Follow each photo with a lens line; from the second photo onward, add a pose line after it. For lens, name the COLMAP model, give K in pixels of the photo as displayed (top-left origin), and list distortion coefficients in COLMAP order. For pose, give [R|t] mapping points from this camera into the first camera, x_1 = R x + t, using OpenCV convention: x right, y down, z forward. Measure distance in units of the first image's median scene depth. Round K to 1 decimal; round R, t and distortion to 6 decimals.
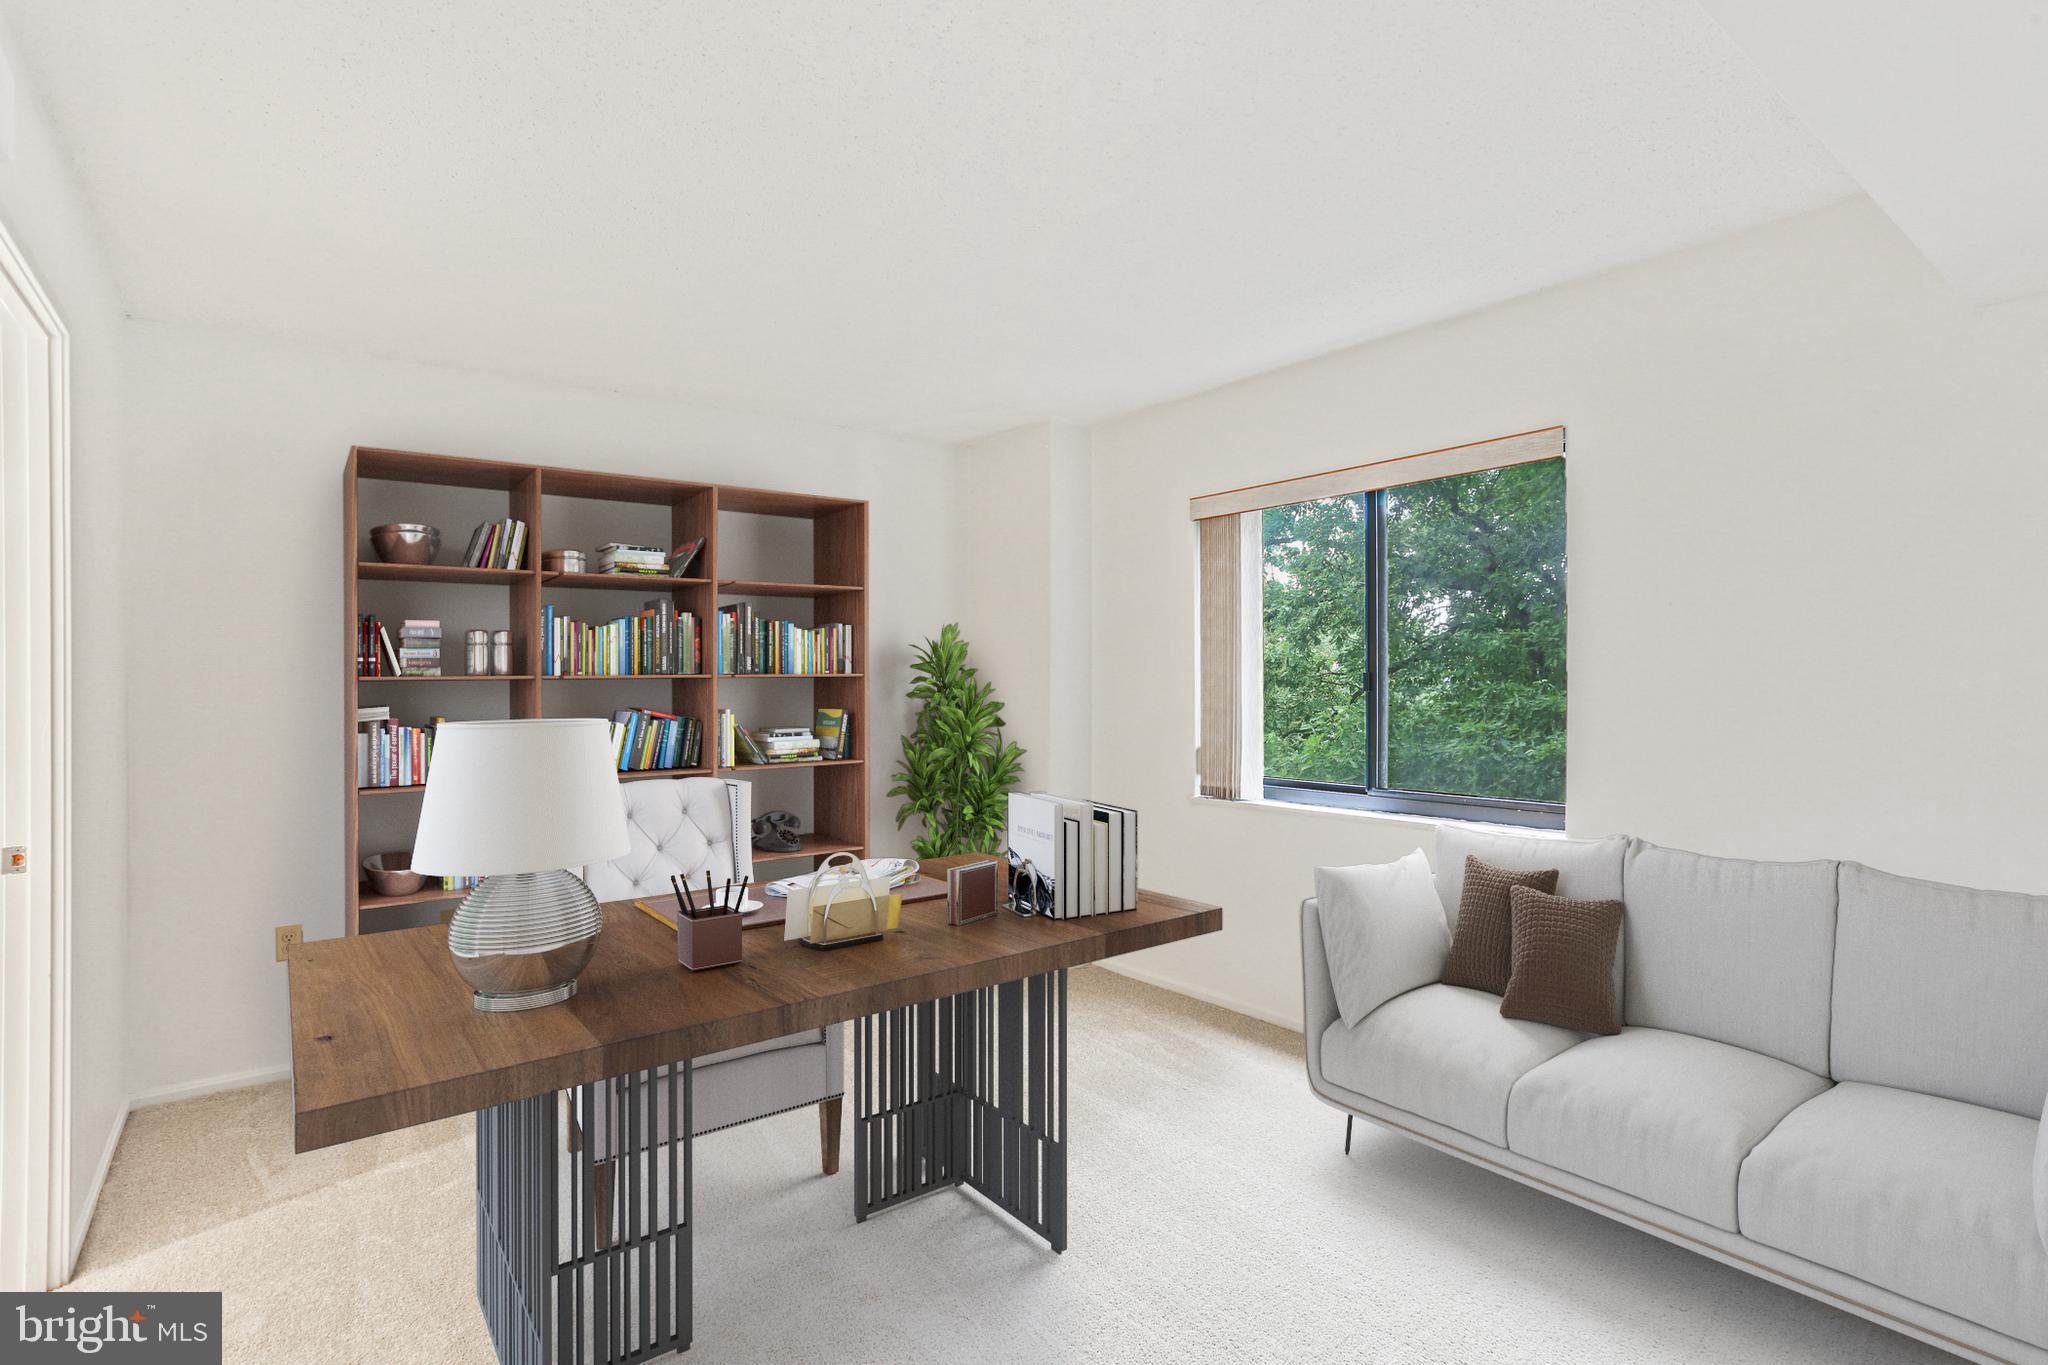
lens RADIAL K [[1002.9, 0, 1023.9], [0, 1002.9, 676.9], [0, 0, 1]] dist [-0.035551, 0.005324]
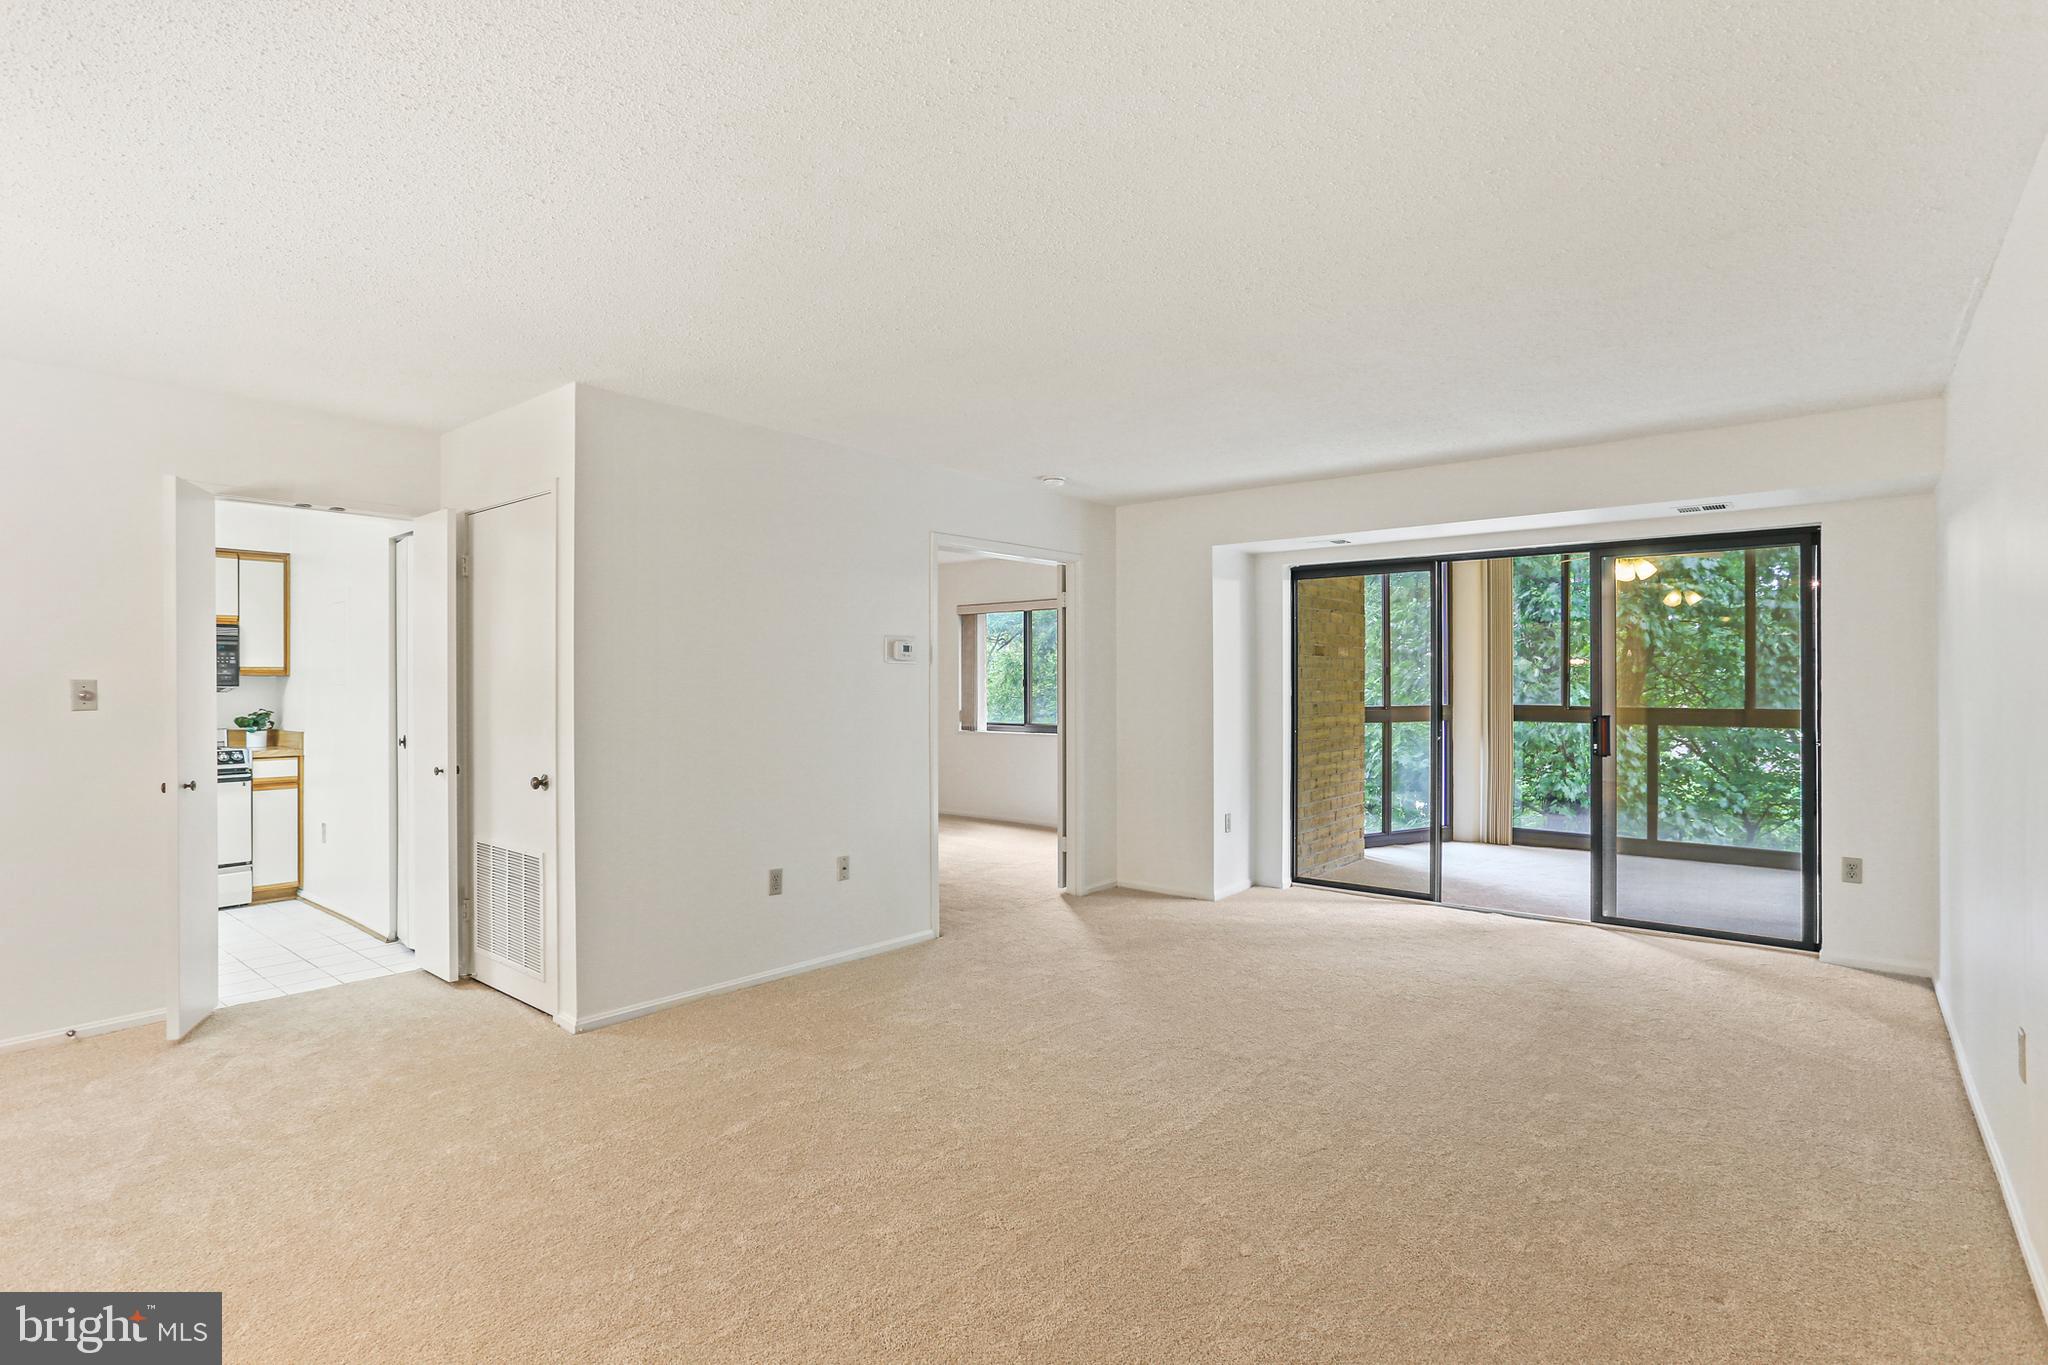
lens RADIAL K [[1002.9, 0, 1018.9], [0, 1002.9, 676.8], [0, 0, 1]] dist [-0.035551, 0.005324]
pose [[0.971006, 0.000711, 0.239052, -0.264628], [0.000177, 0.999993, -0.003693, -0.000964], [-0.239053, 0.003628, 0.971000, -1.370909]]
